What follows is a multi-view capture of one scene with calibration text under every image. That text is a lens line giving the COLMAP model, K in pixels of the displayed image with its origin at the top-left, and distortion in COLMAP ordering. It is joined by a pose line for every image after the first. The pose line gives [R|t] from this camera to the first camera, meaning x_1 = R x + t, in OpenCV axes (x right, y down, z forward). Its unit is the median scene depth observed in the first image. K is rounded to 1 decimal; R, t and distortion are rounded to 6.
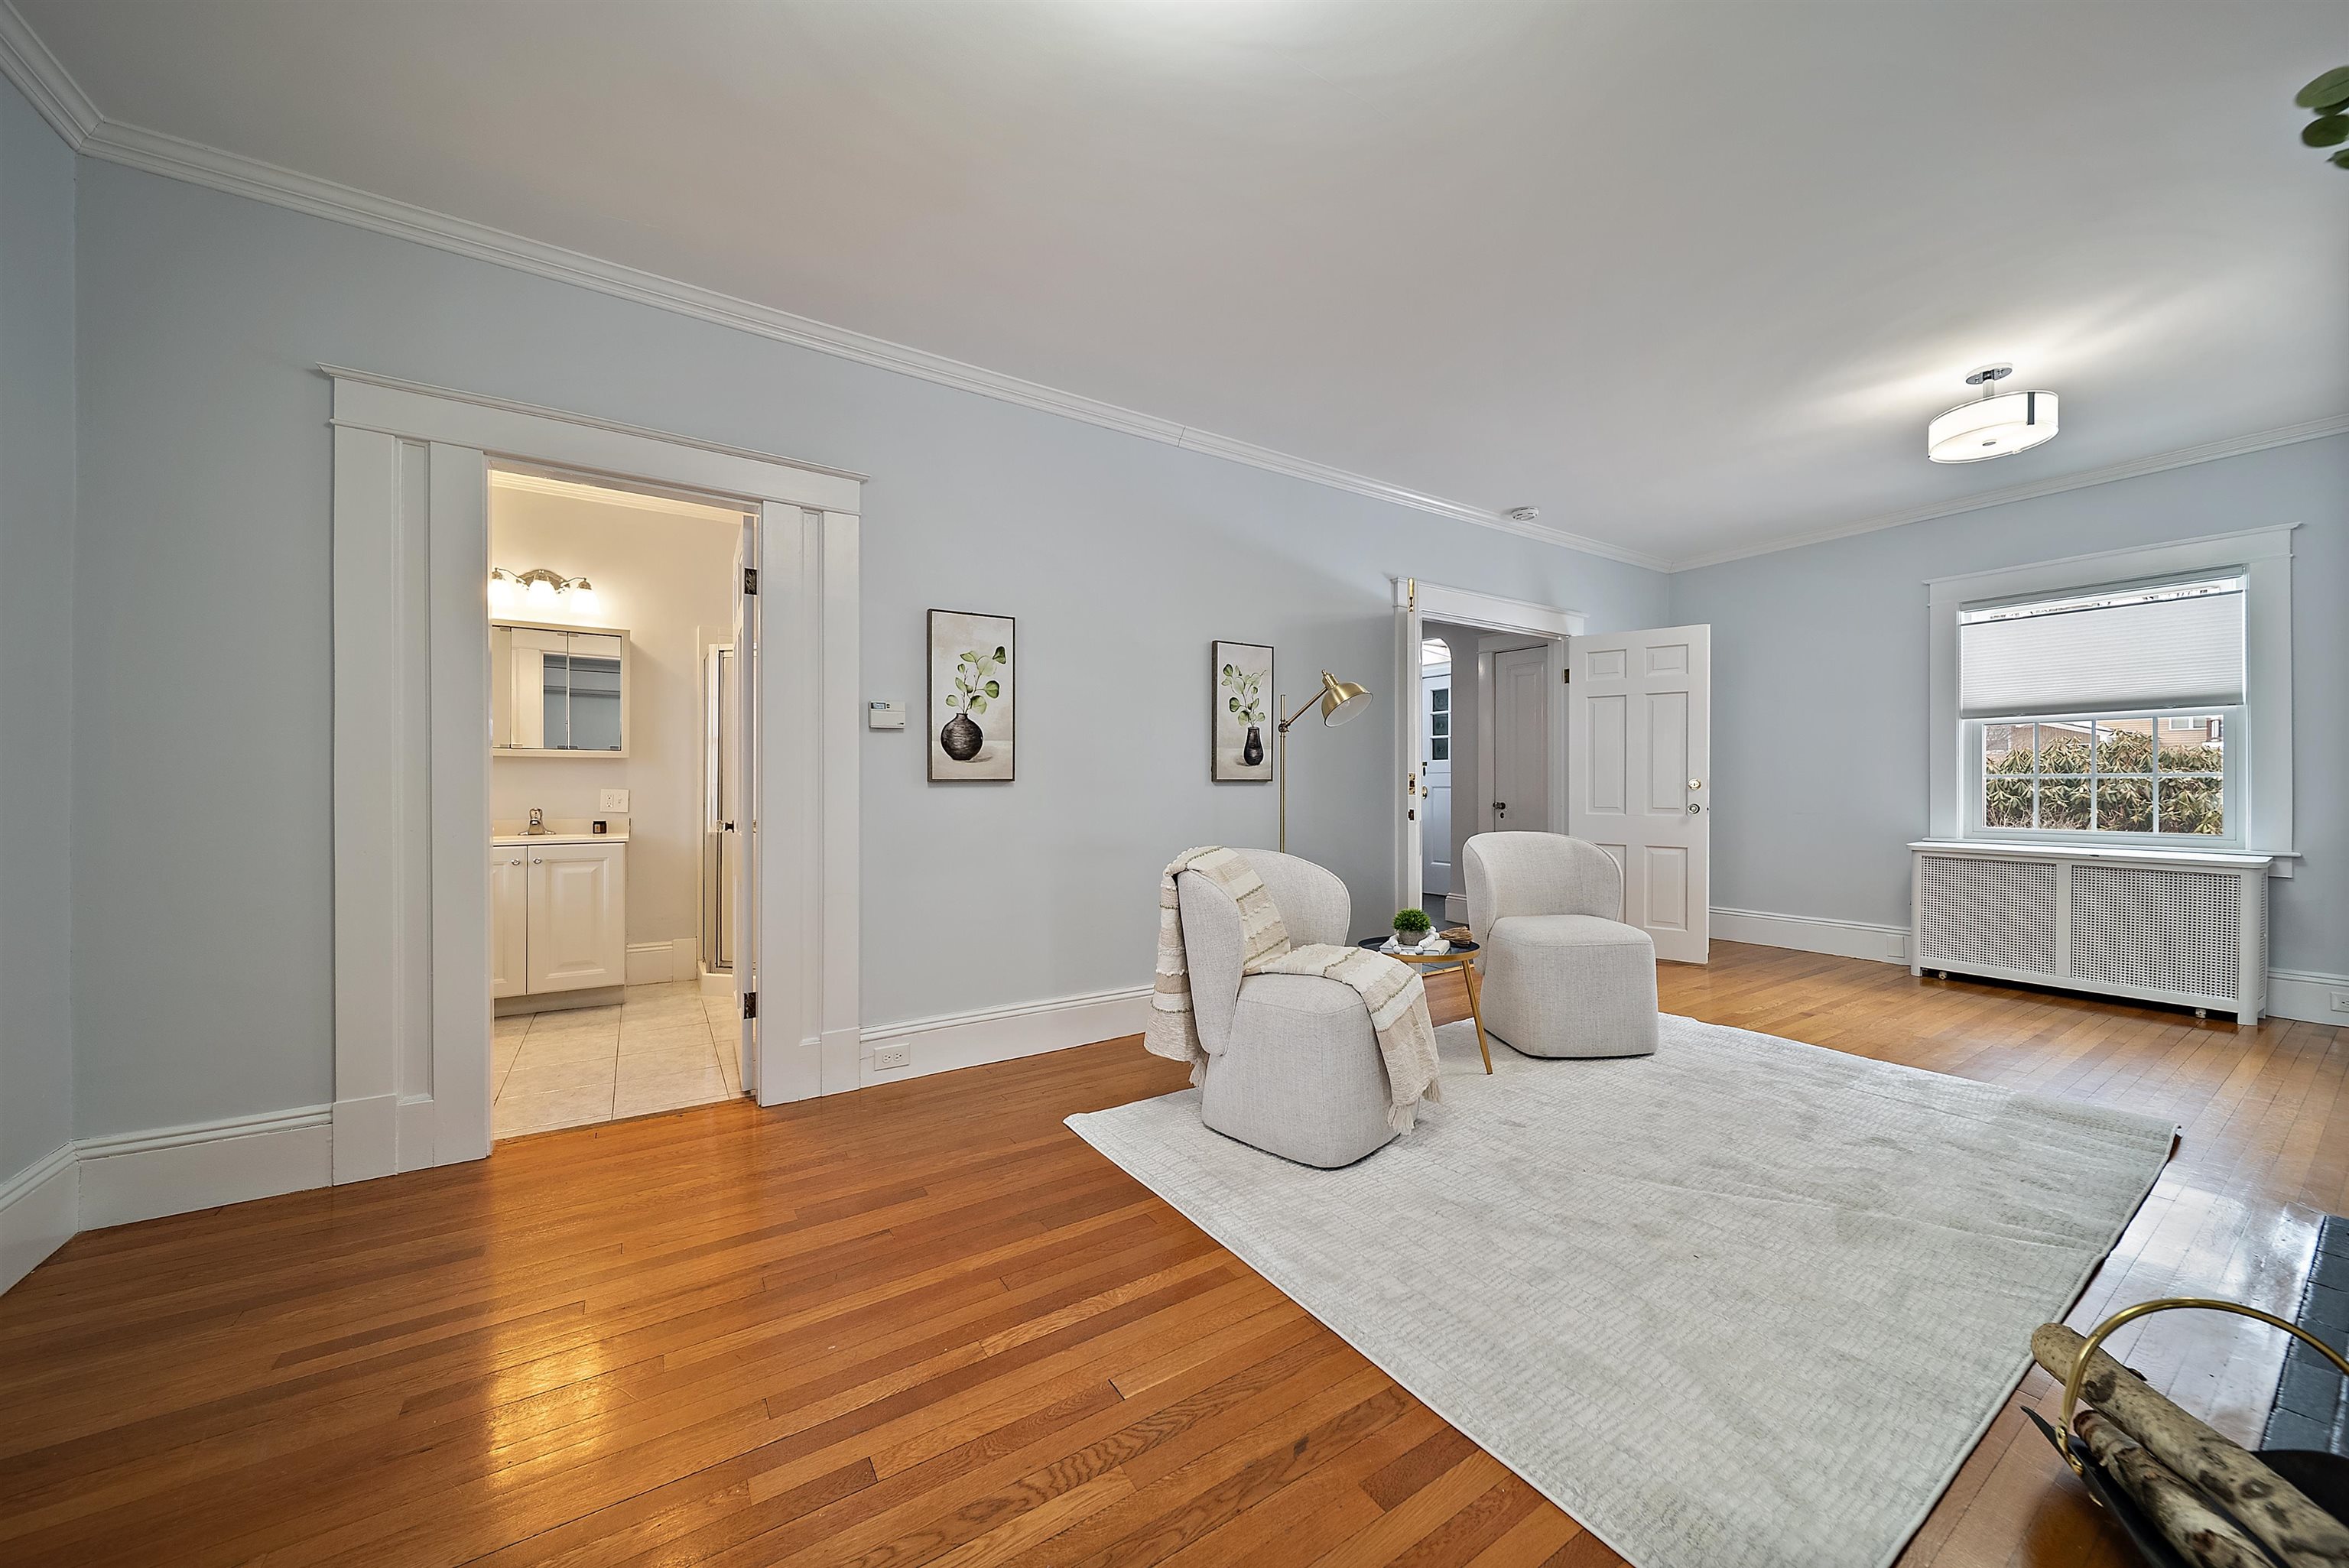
lens RADIAL K [[783.0, 0, 1174.5], [0, 783.0, 784.0], [0, 0, 1]] dist [-0.017012, 0.000001]
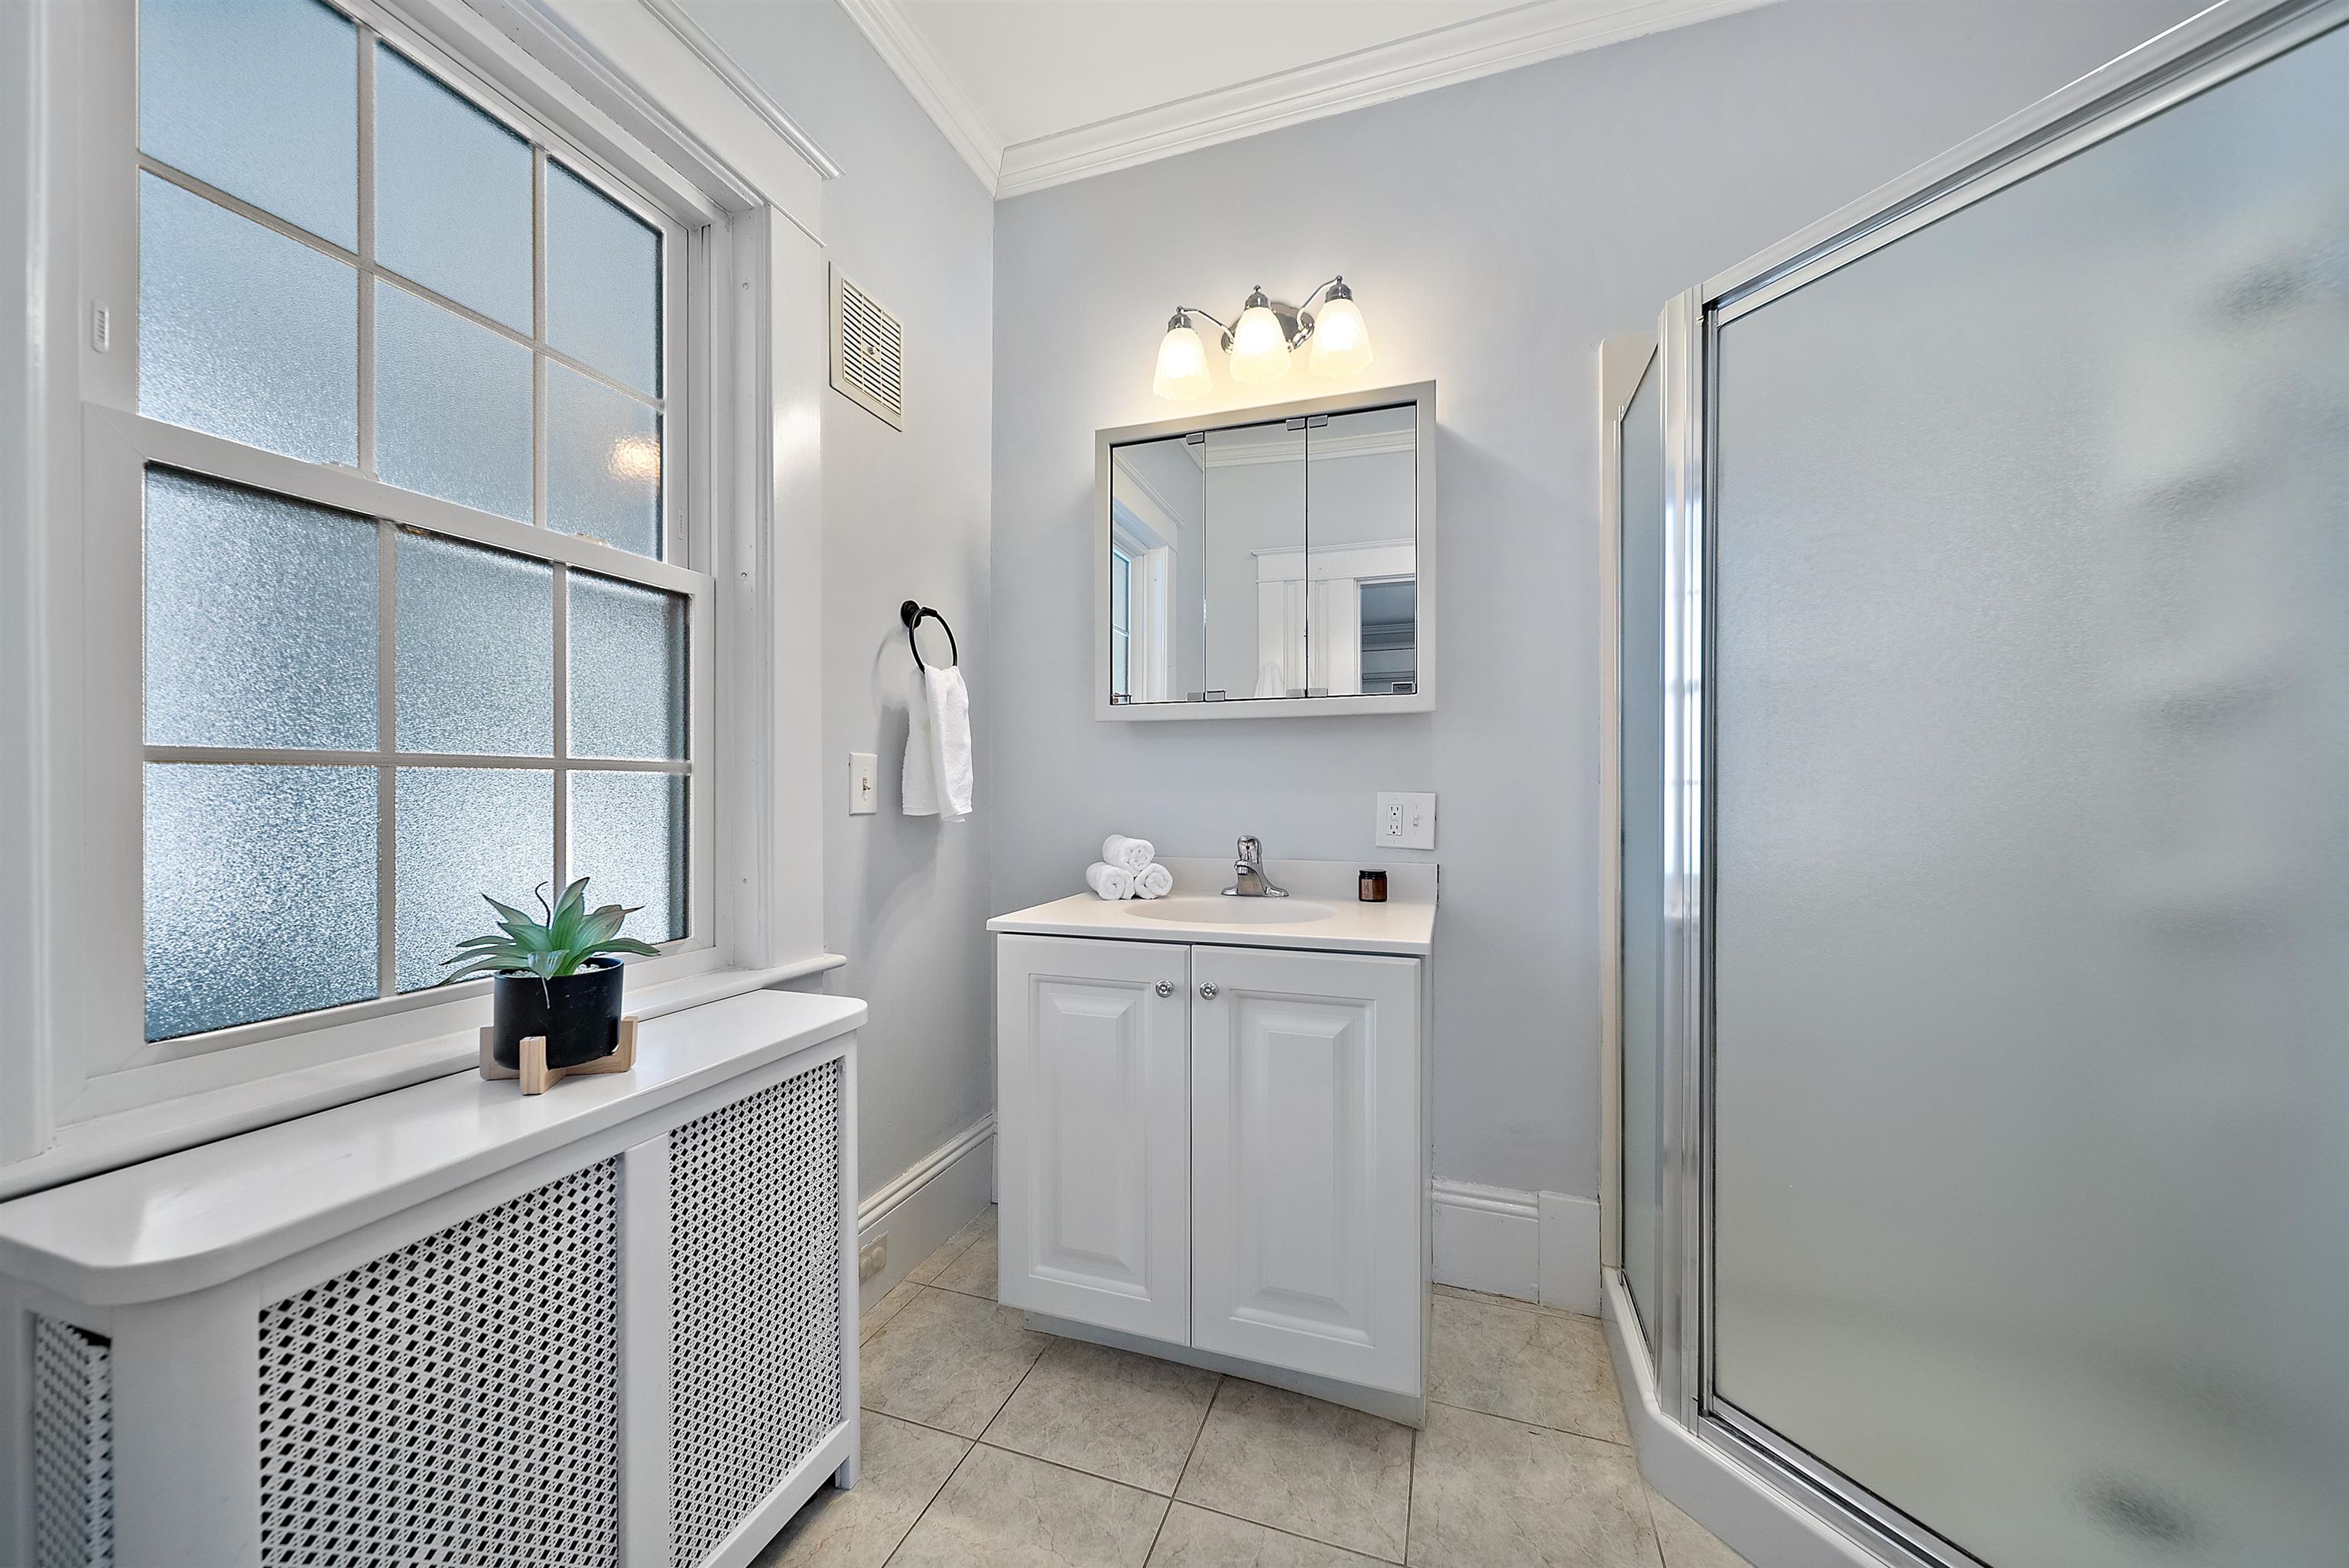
lens RADIAL K [[831.4, 0, 1173.4], [0, 831.4, 788.3], [0, 0, 1]] dist [0.000125, -0.001314]
pose [[0.598086, 0.001288, -0.801431, -0.461323], [-0.002628, 0.999996, -0.000354, 0.004301], [0.801428, 0.002318, 0.598087, 0.666730]]
